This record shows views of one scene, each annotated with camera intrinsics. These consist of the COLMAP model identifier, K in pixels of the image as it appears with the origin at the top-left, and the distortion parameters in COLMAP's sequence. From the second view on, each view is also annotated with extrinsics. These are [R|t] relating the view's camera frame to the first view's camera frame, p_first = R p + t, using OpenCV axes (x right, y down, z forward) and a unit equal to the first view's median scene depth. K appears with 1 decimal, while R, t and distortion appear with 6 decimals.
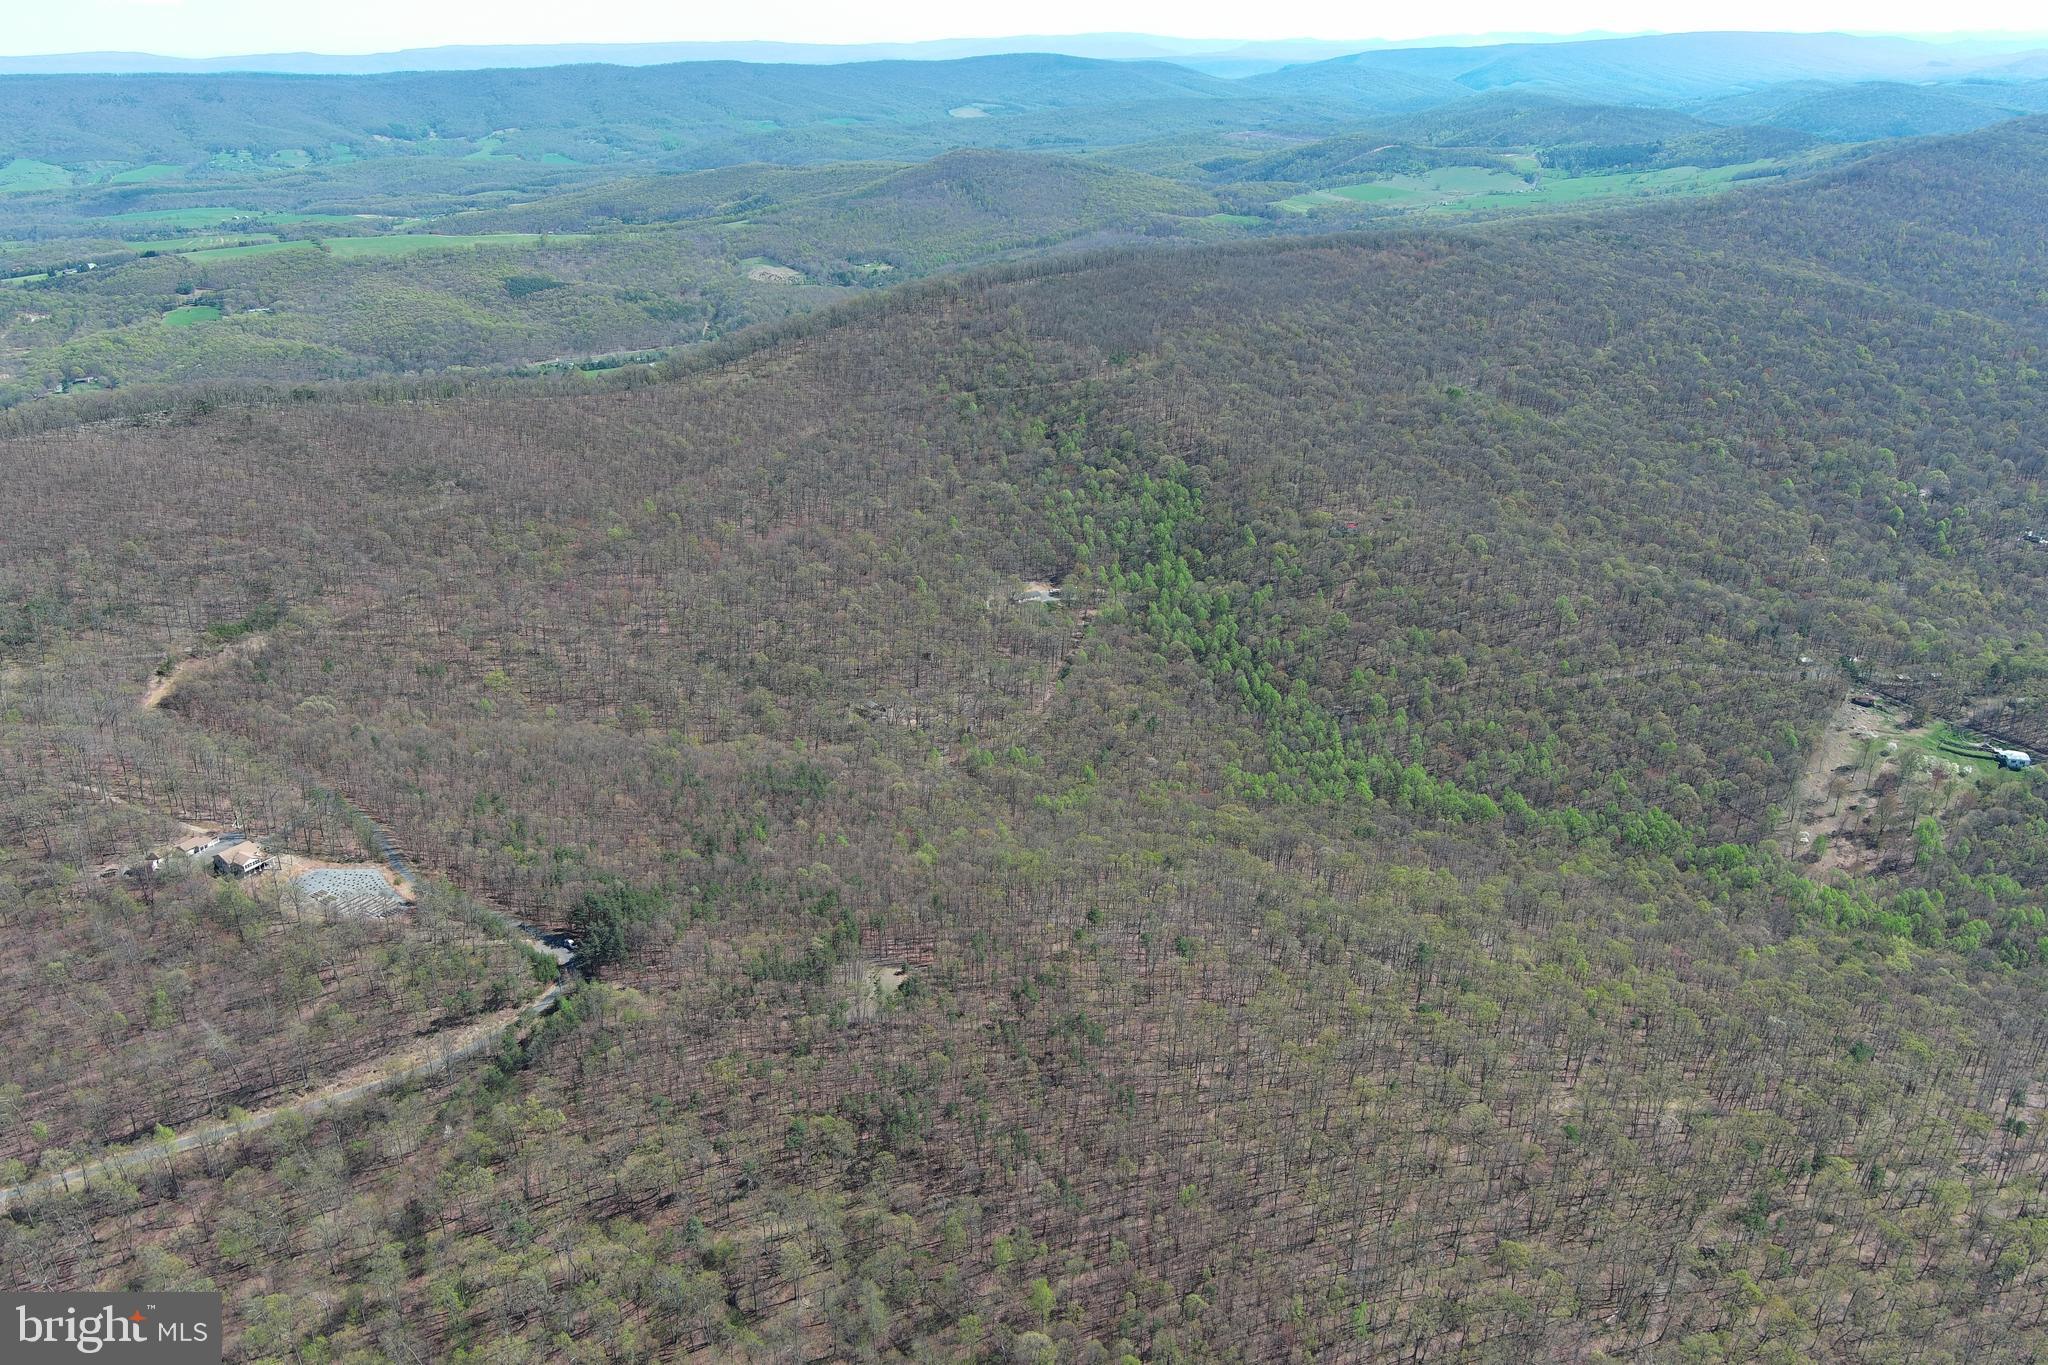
lens RADIAL K [[1586.0, 0, 1007.9], [0, 1586.0, 669.9], [0, 0, 1]] dist [0.024189, -0.019590]
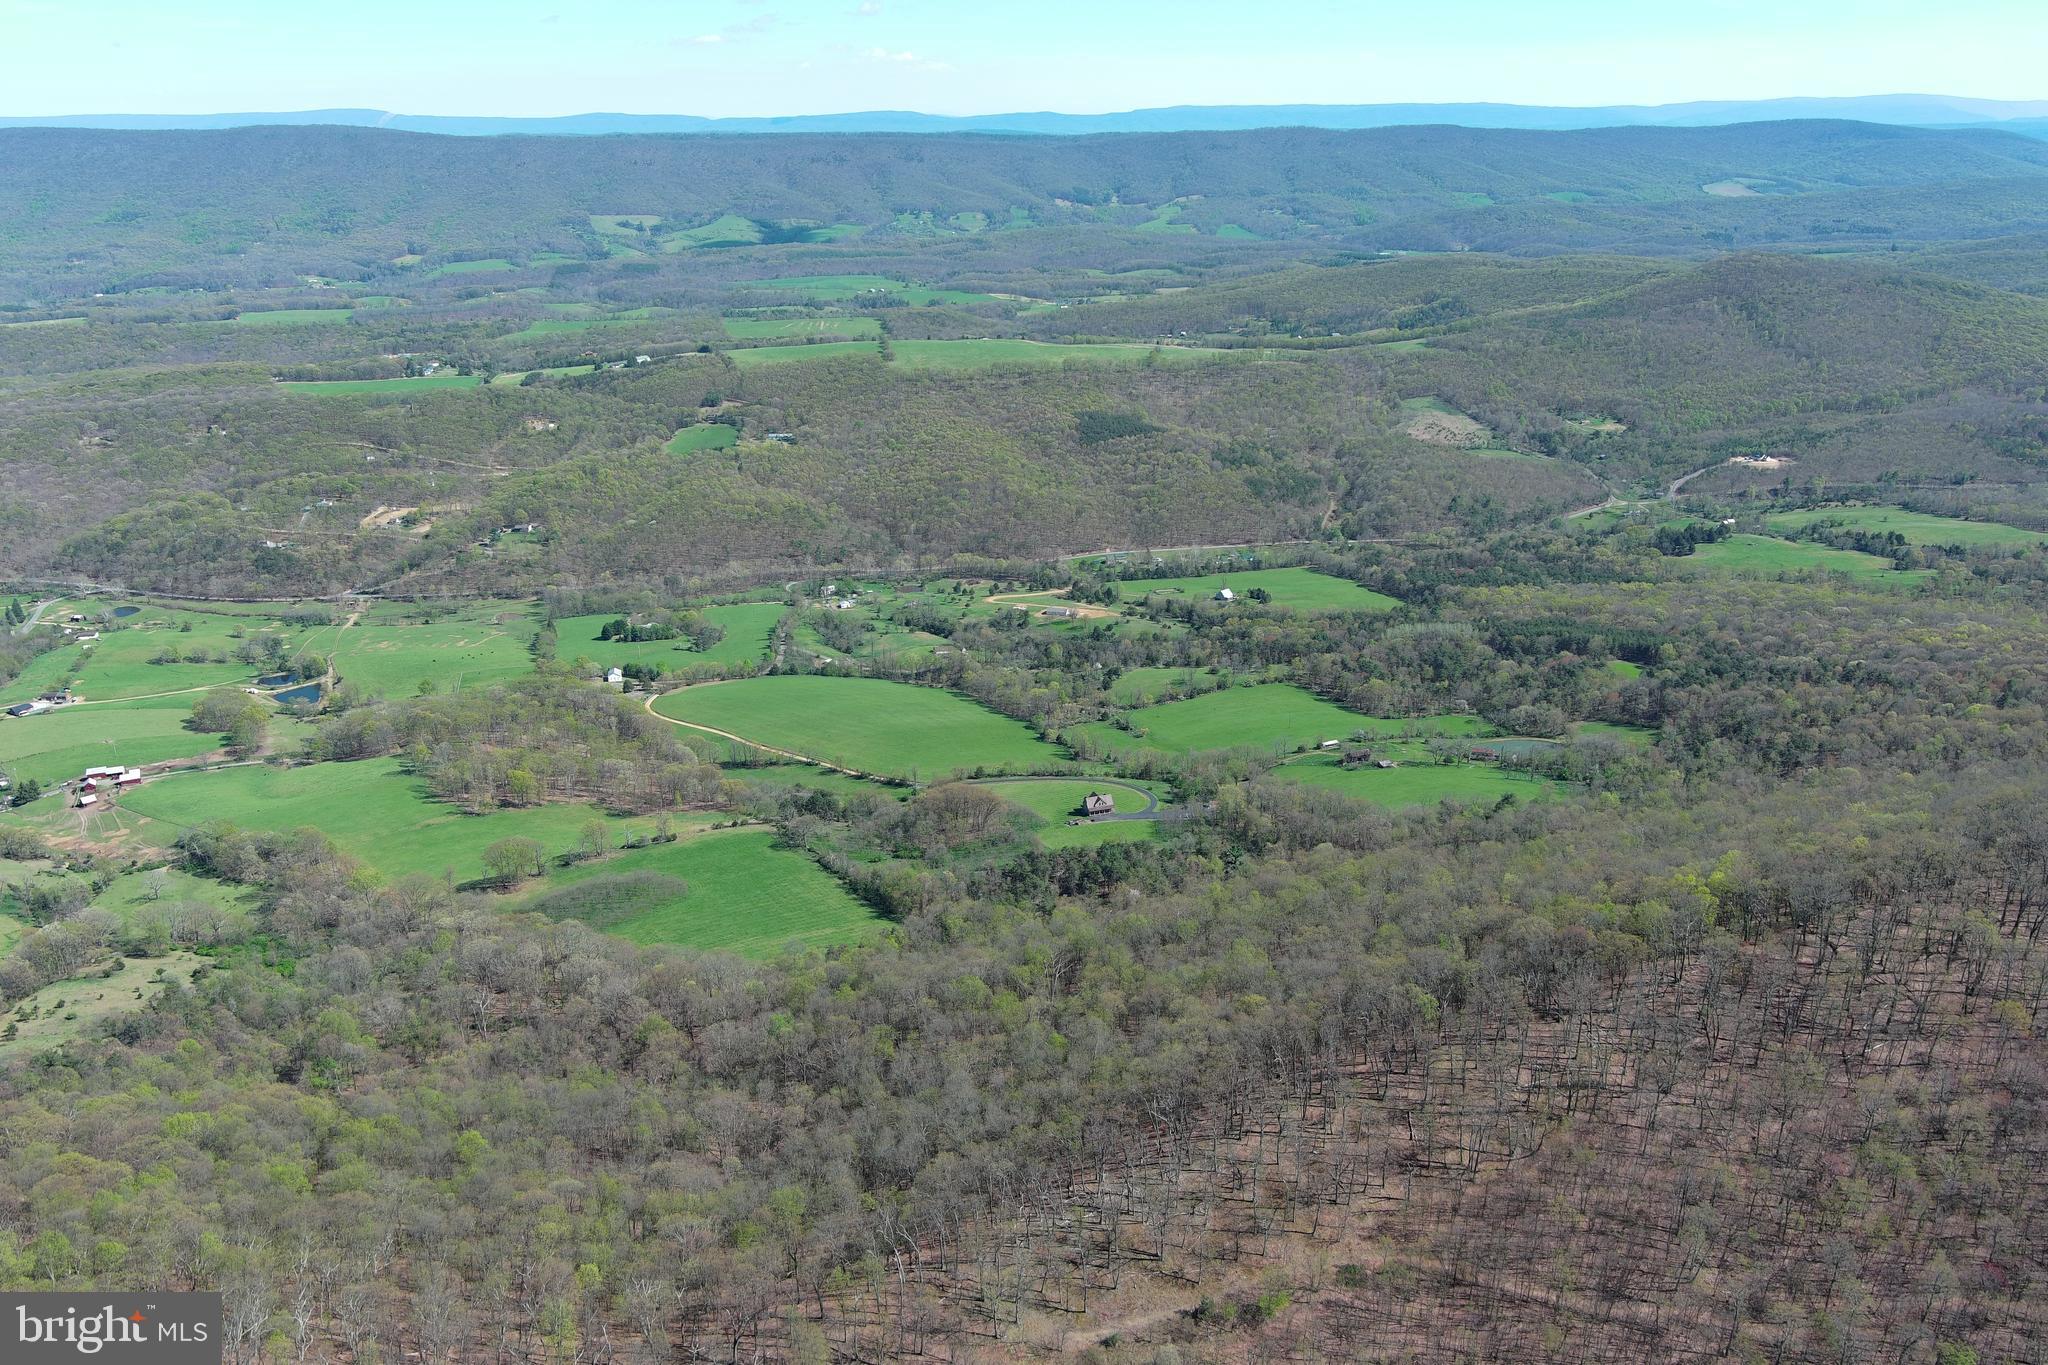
lens RADIAL K [[1586.0, 0, 1020.0], [0, 1586.0, 689.3], [0, 0, 1]] dist [0.024189, -0.019590]
pose [[0.915909, 0.145470, -0.374099, -0.026752], [-0.154106, 0.988030, 0.006903, -0.075116], [0.370625, 0.051328, 0.927363, 0.190114]]
